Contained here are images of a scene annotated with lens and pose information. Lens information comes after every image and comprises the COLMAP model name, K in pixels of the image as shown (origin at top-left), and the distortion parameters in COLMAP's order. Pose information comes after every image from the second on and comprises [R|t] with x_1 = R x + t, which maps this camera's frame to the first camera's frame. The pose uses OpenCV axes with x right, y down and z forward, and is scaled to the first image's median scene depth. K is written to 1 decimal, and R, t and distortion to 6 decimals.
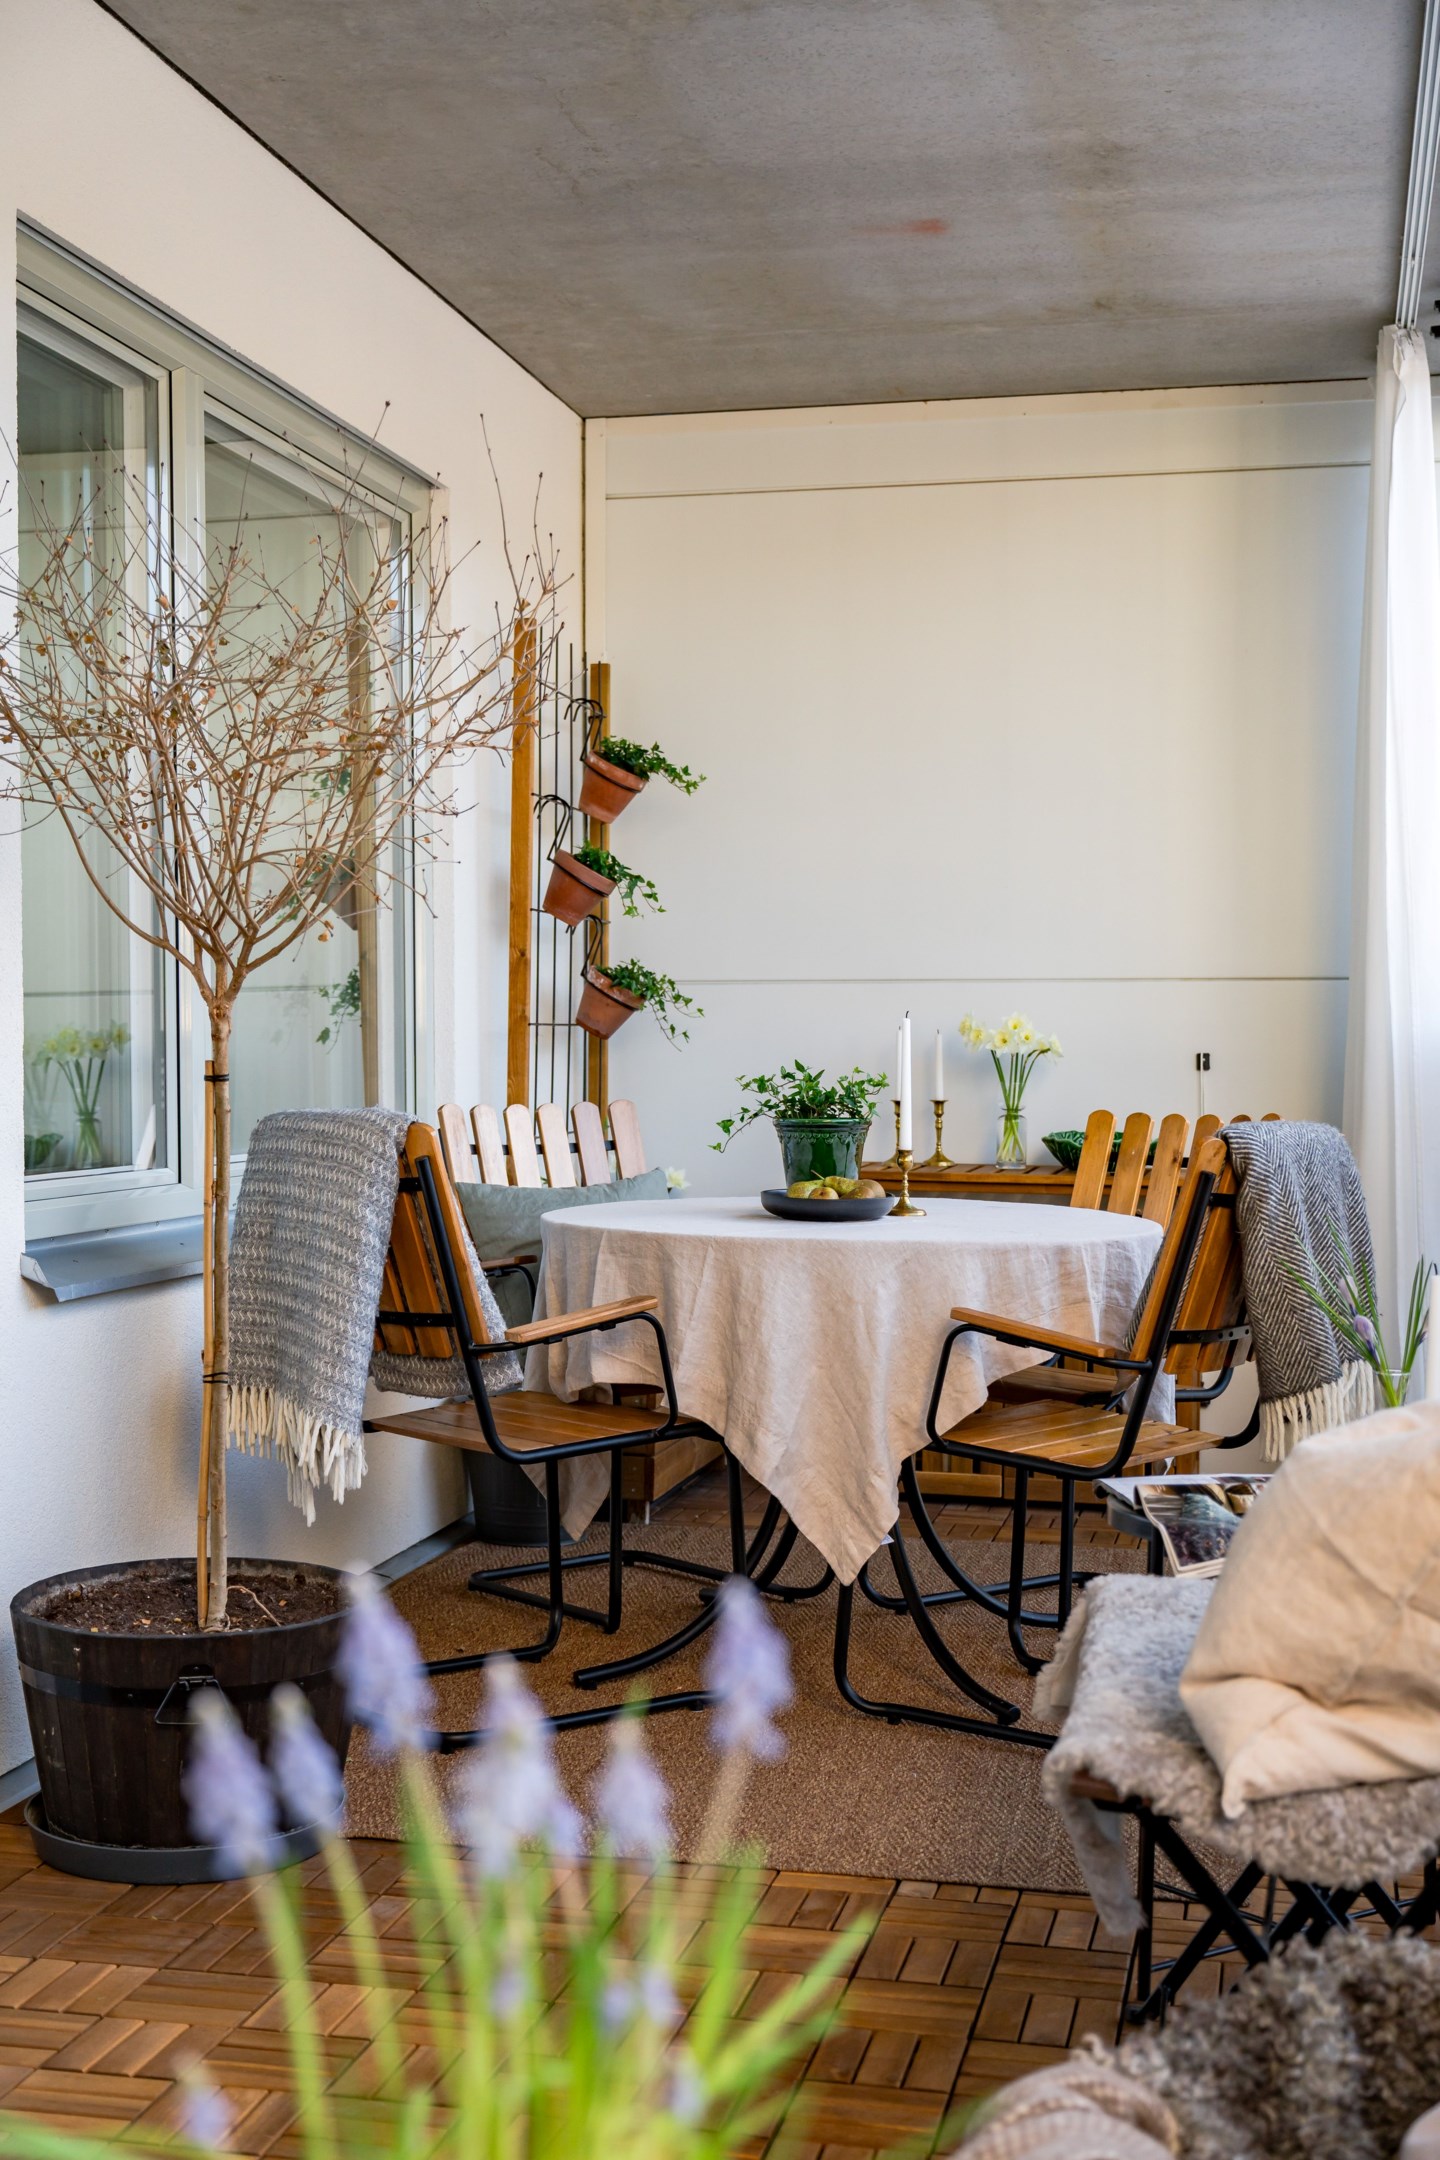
lens RADIAL K [[2664.5, 0, 721.3], [0, 2664.5, 1079.6], [0, 0, 1]] dist [-0.005527, 0.000000]
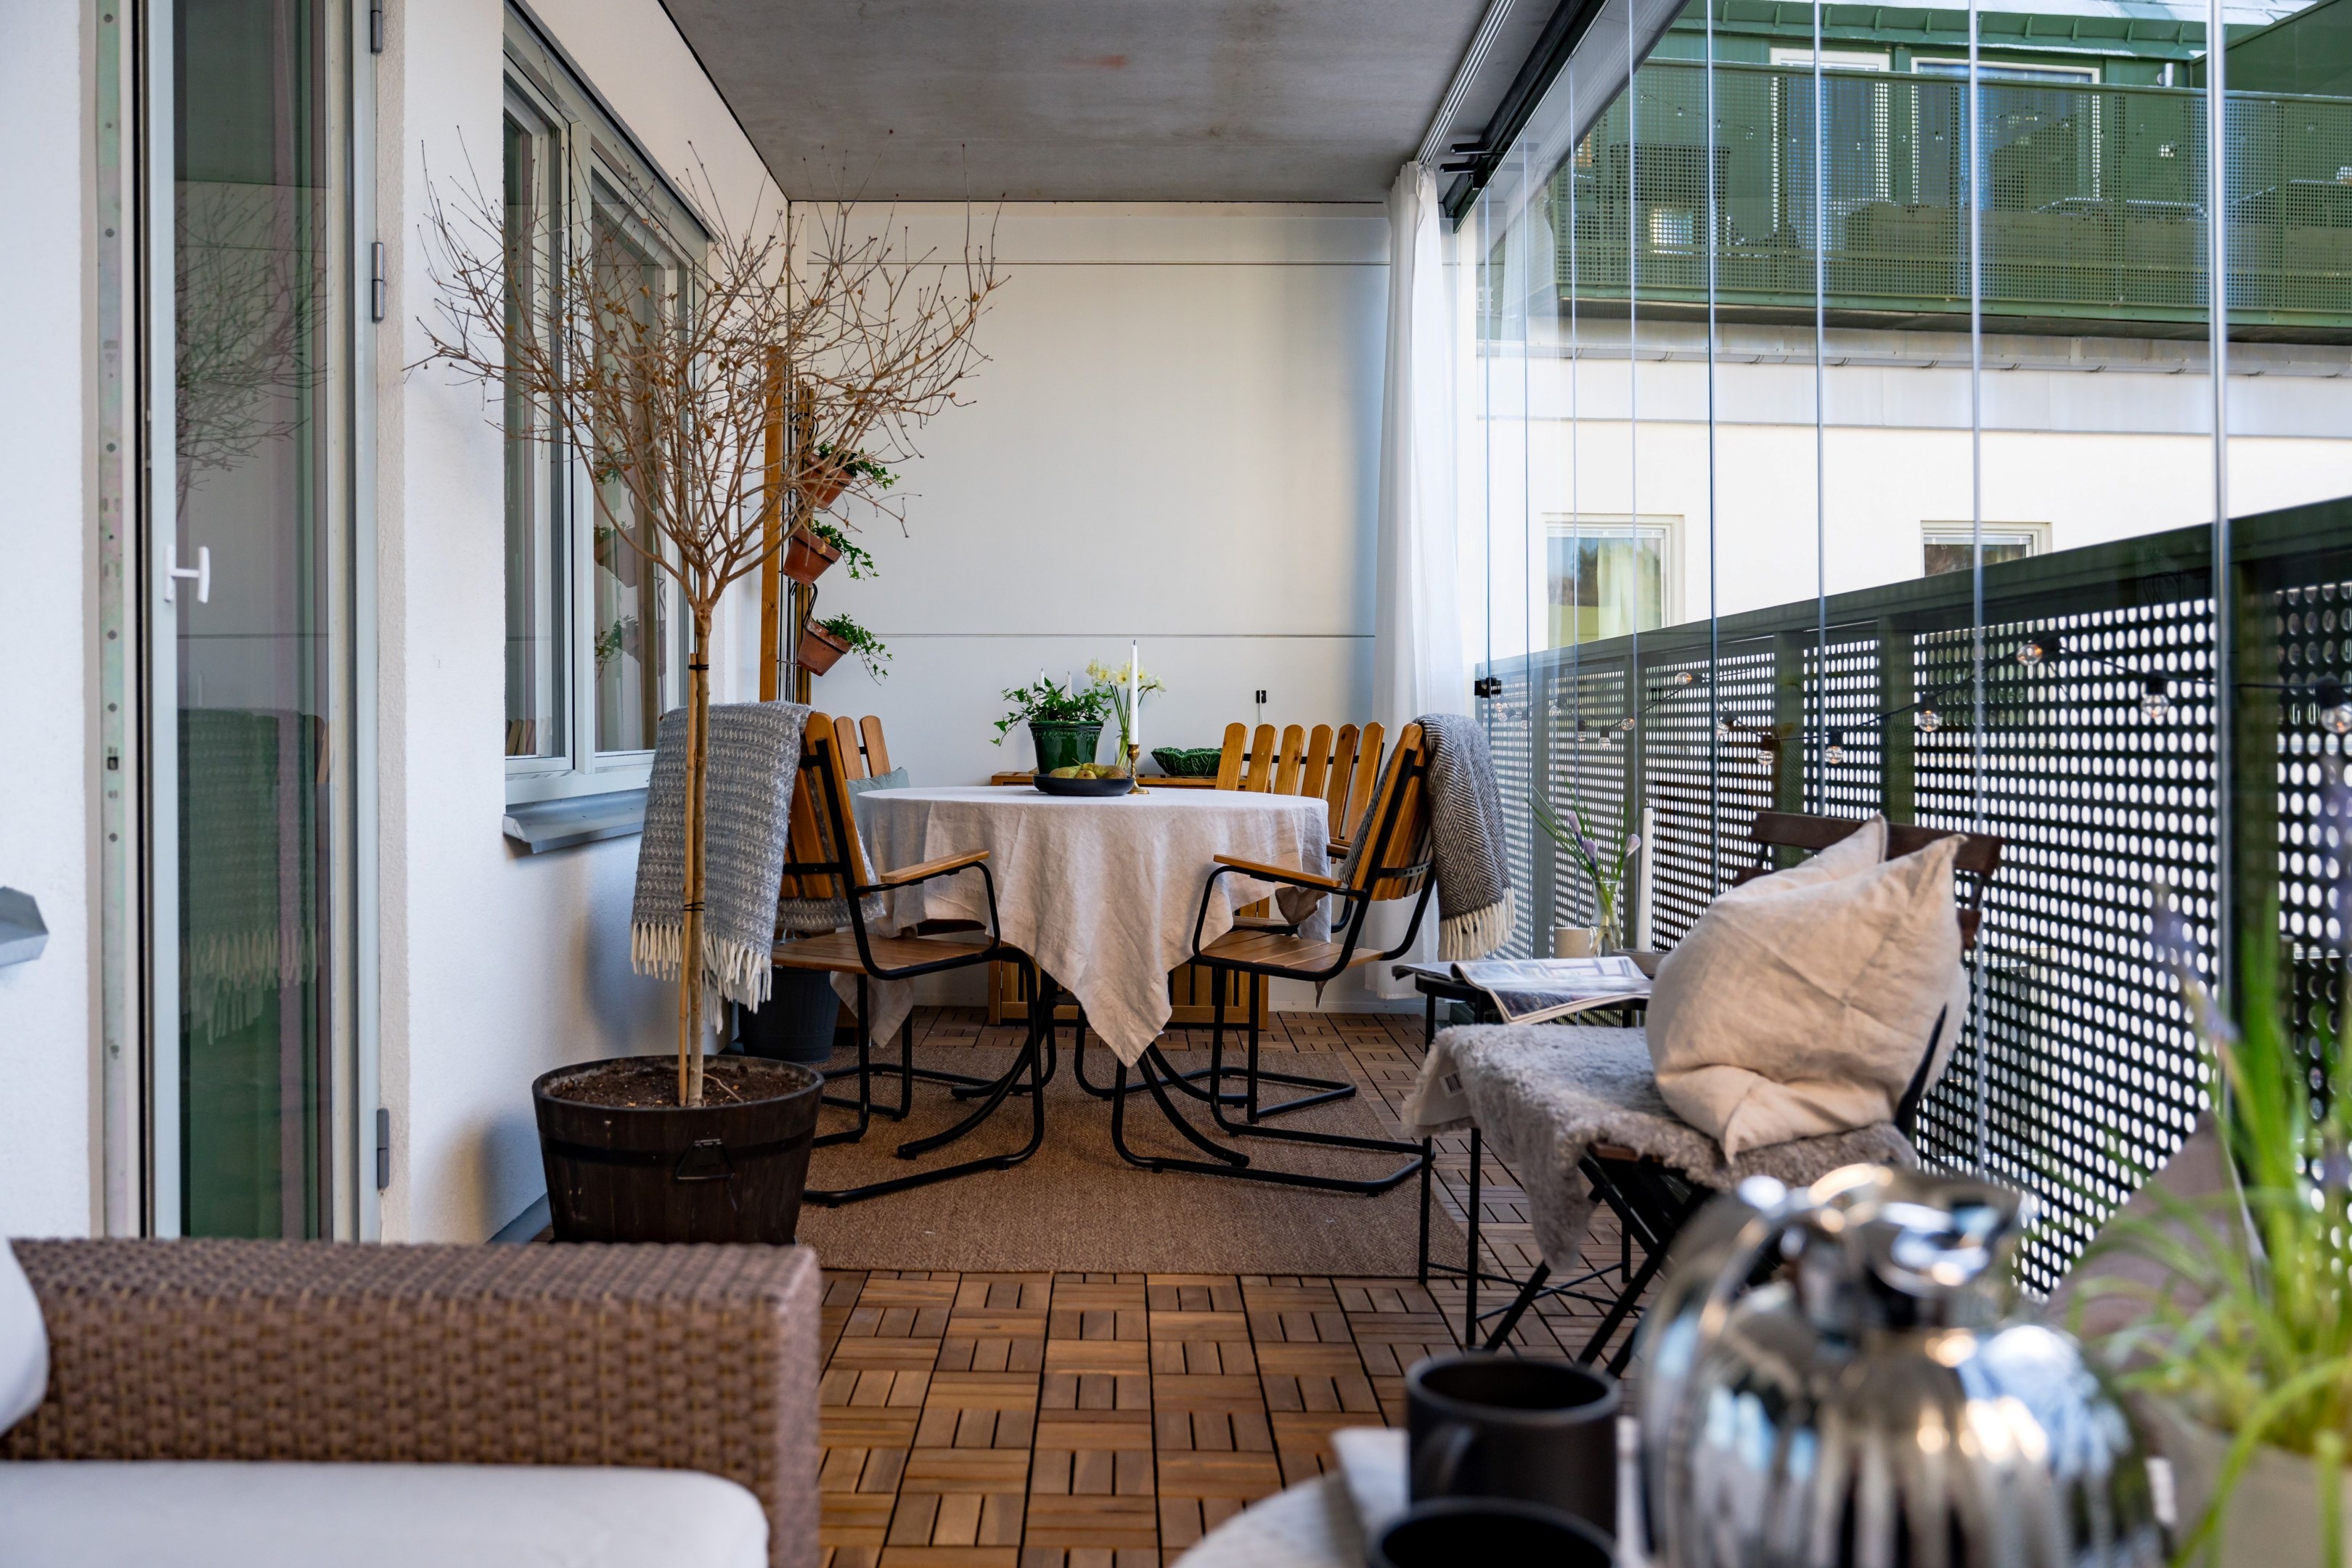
lens RADIAL K [[1993.3, 0, 1119.1], [0, 1993.3, 723.7], [0, 0, 1]] dist [-0.016544, -0.004314]
pose [[0.977662, 0.002880, 0.210162, -0.167316], [-0.000063, 0.999910, -0.013410, 0.033433], [-0.210181, 0.013097, 0.977575, 0.035527]]
